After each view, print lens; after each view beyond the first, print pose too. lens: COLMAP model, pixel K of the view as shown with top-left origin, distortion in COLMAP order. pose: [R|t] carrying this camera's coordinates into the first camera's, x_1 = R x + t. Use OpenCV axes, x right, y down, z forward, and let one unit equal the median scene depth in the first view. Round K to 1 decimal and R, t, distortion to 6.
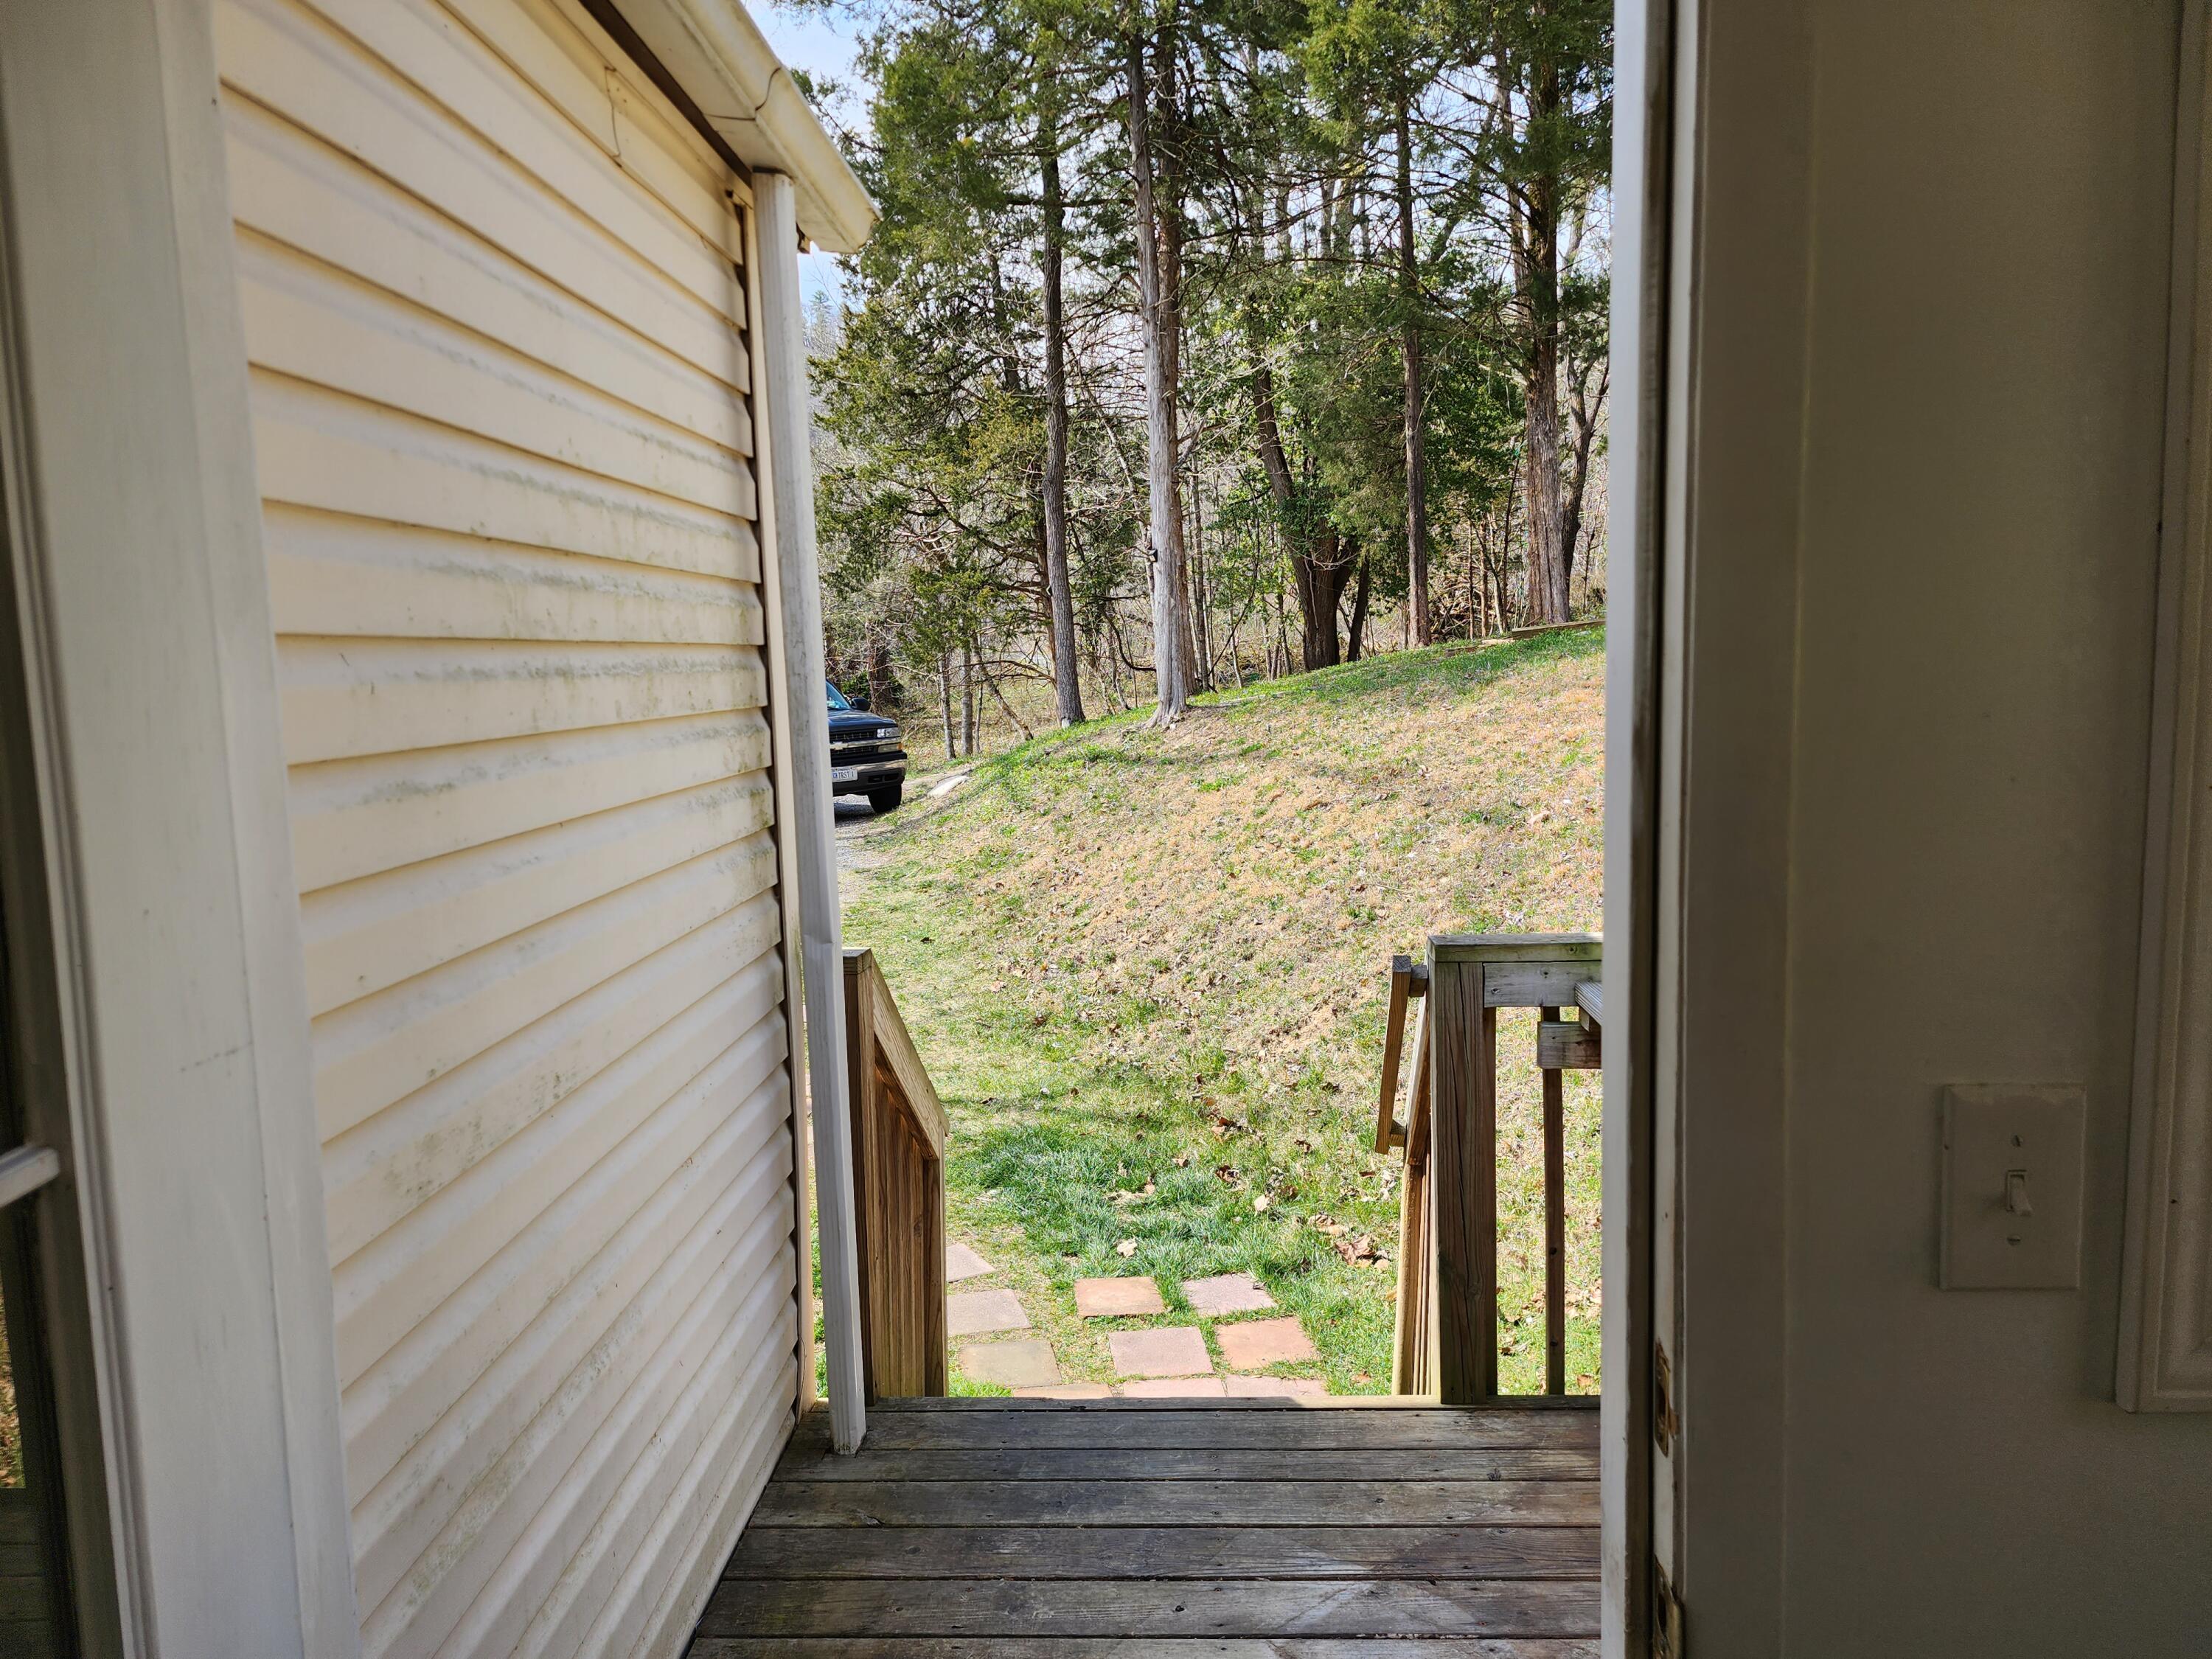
lens RADIAL K [[1470.9, 0, 1129.4], [0, 1470.9, 828.4], [0, 0, 1]] dist [0.160327, -0.339319]
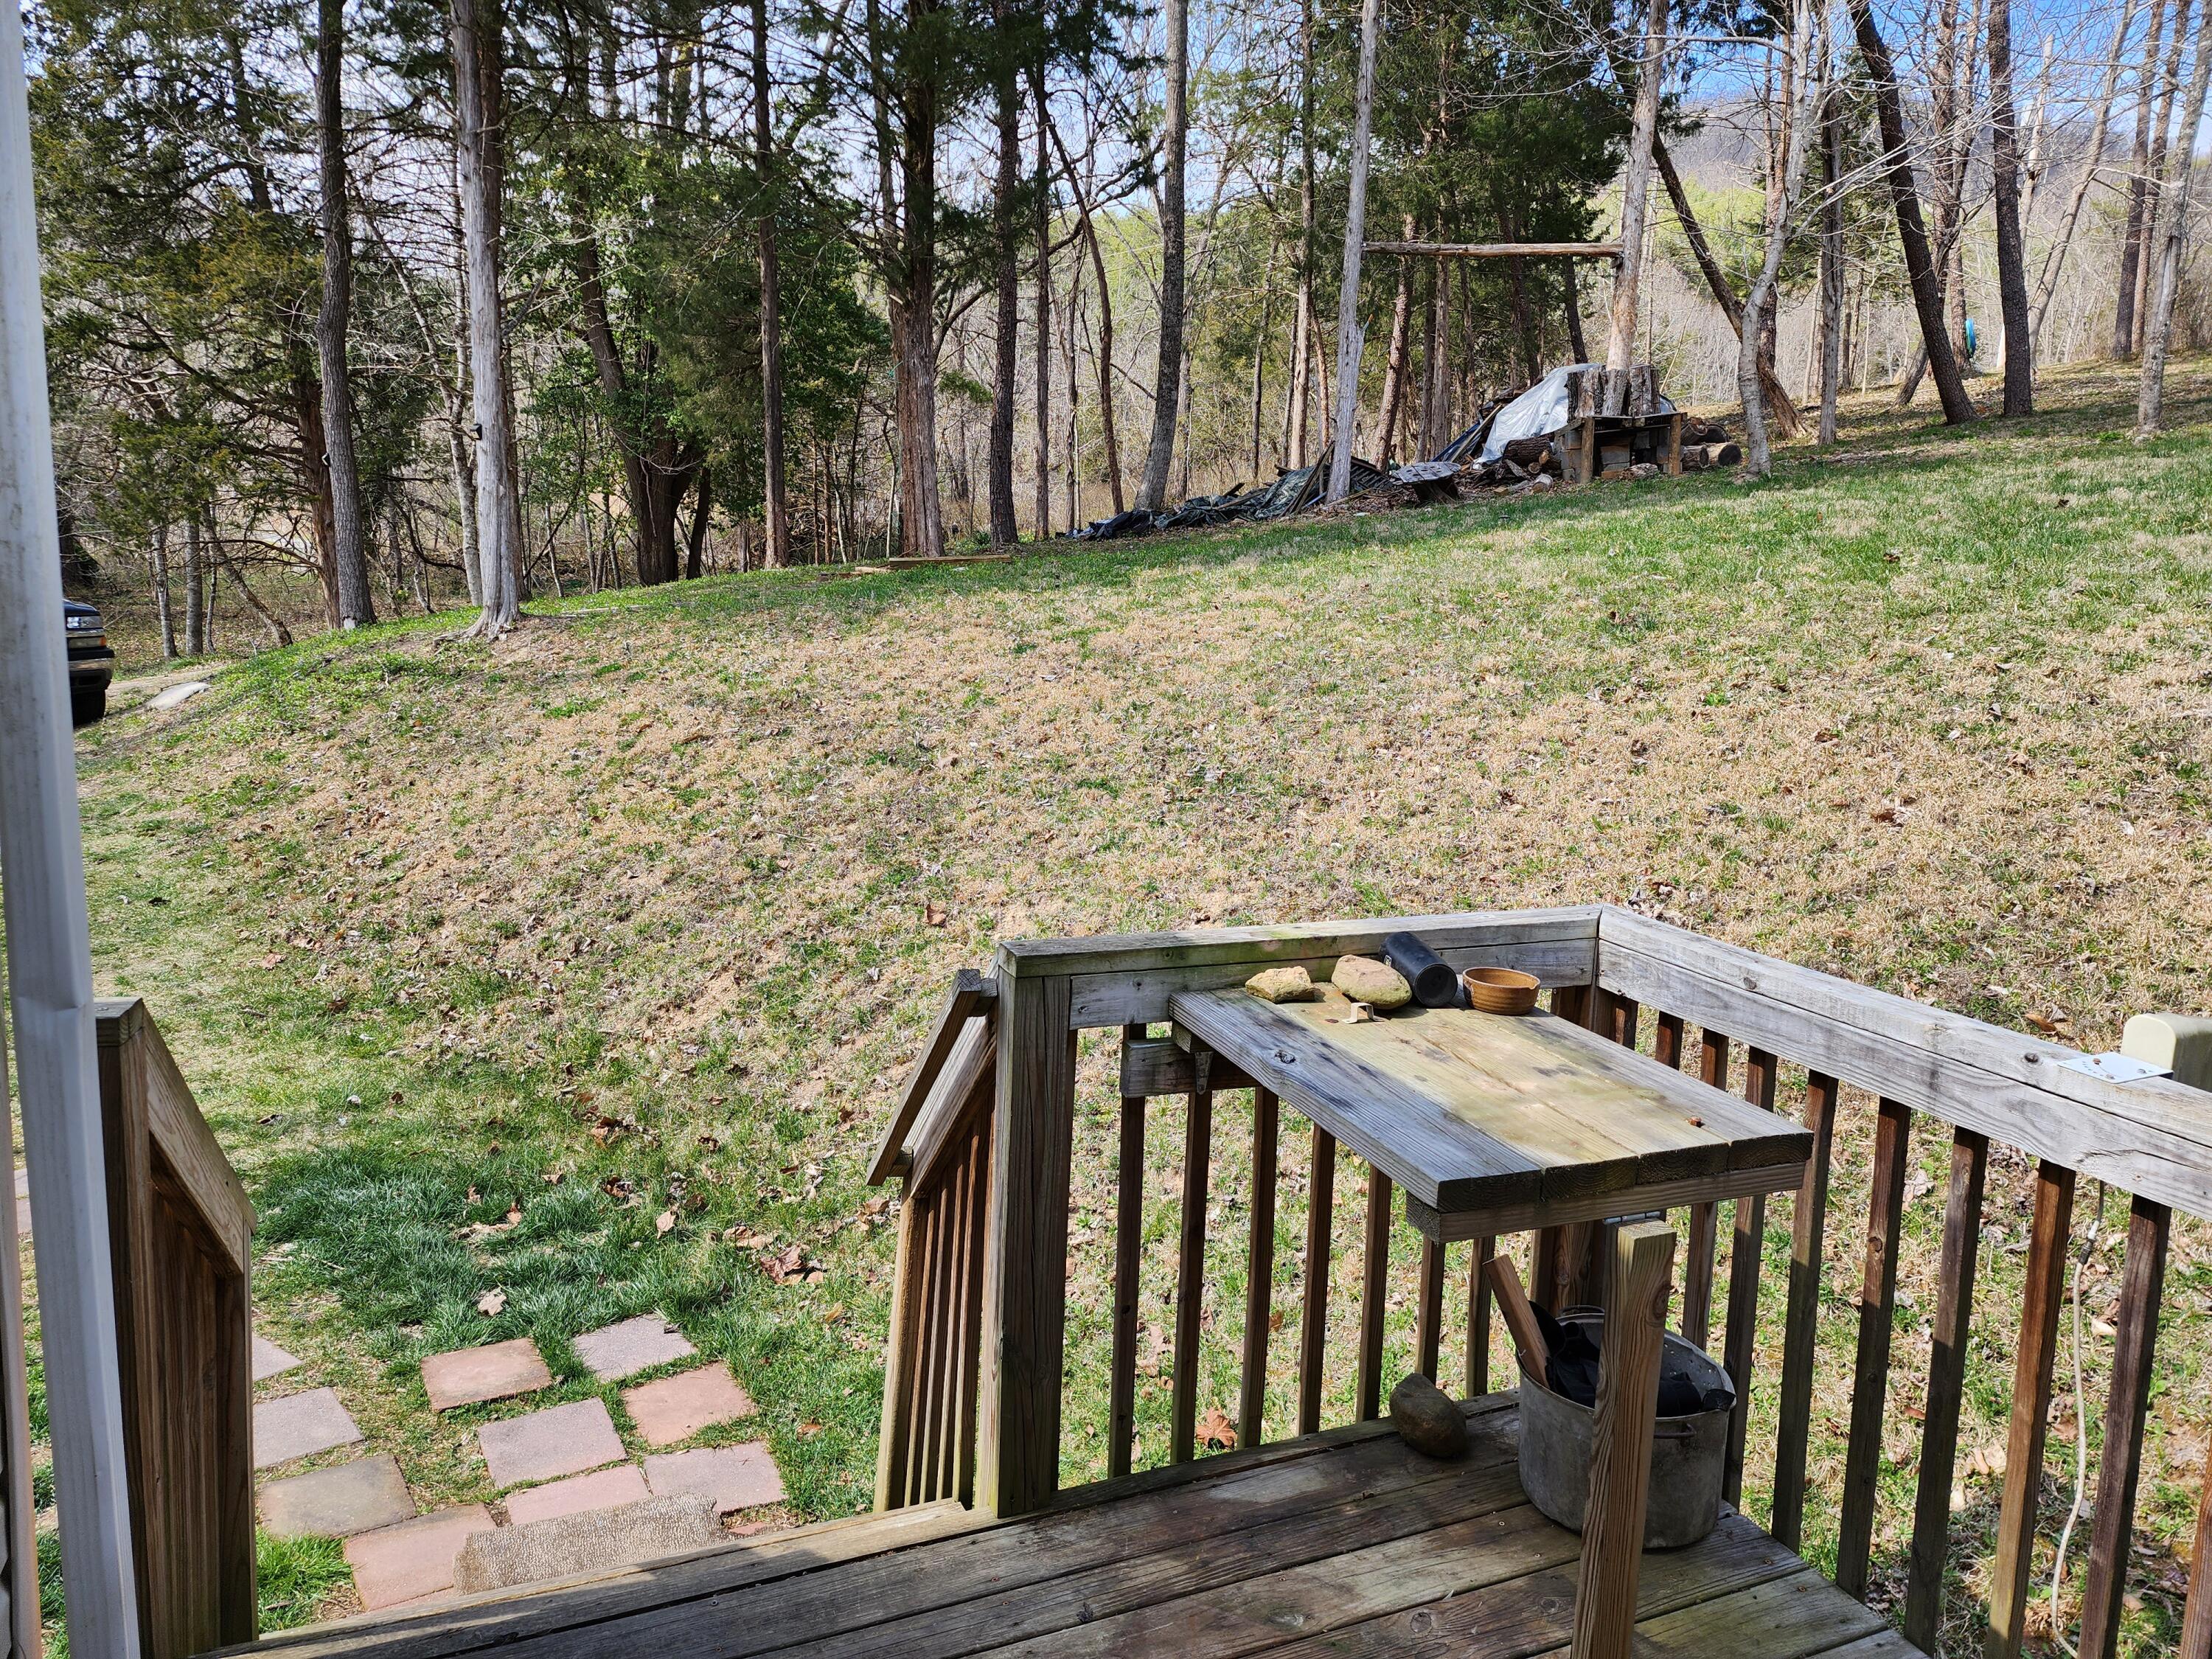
lens RADIAL K [[1471.9, 0, 1143.8], [0, 1471.9, 814.7], [0, 0, 1]] dist [0.074189, -0.060854]
pose [[0.896244, 0.002917, 0.443551, -0.027359], [-0.021385, 0.999100, 0.036640, -0.009022], [-0.443045, -0.042323, 0.895500, 0.087389]]
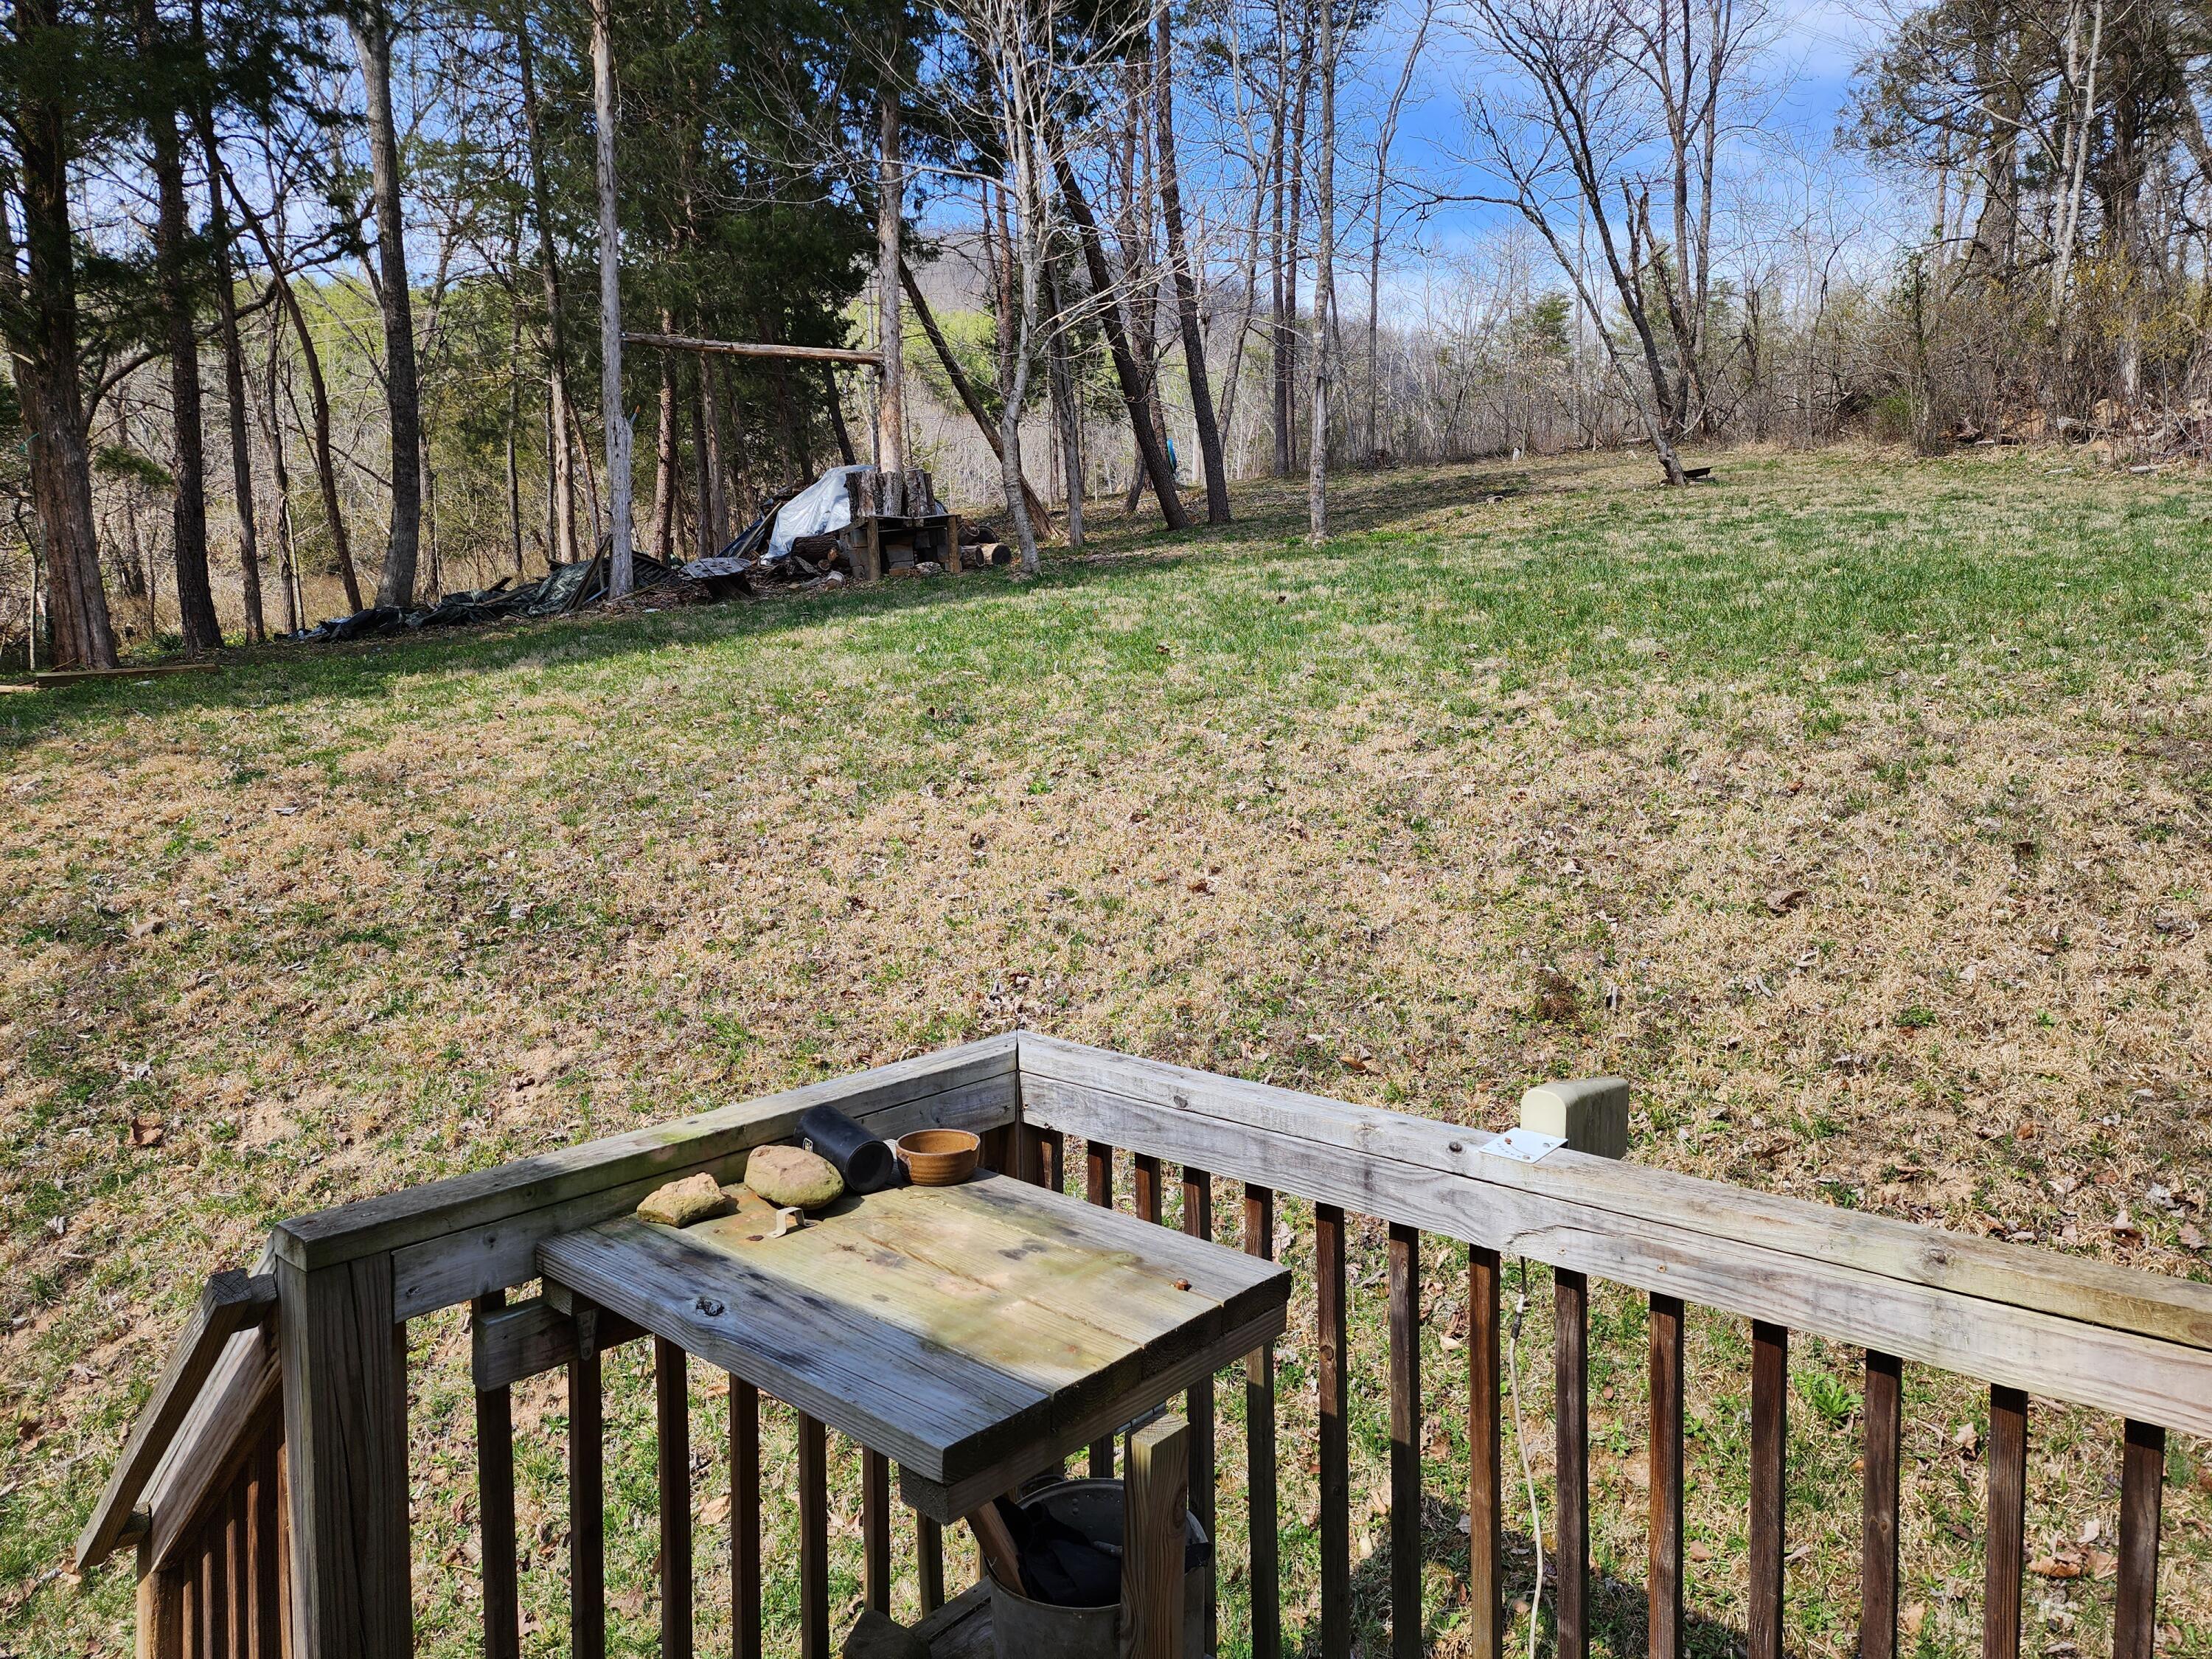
lens RADIAL K [[1455.8, 0, 1128.2], [0, 1455.8, 813.1], [0, 0, 1]] dist [0.087958, -0.072239]
pose [[0.609575, -0.032669, 0.792055, -0.017351], [0.069140, 0.997534, -0.012067, -0.019413], [-0.789707, 0.062118, 0.610331, 0.125739]]
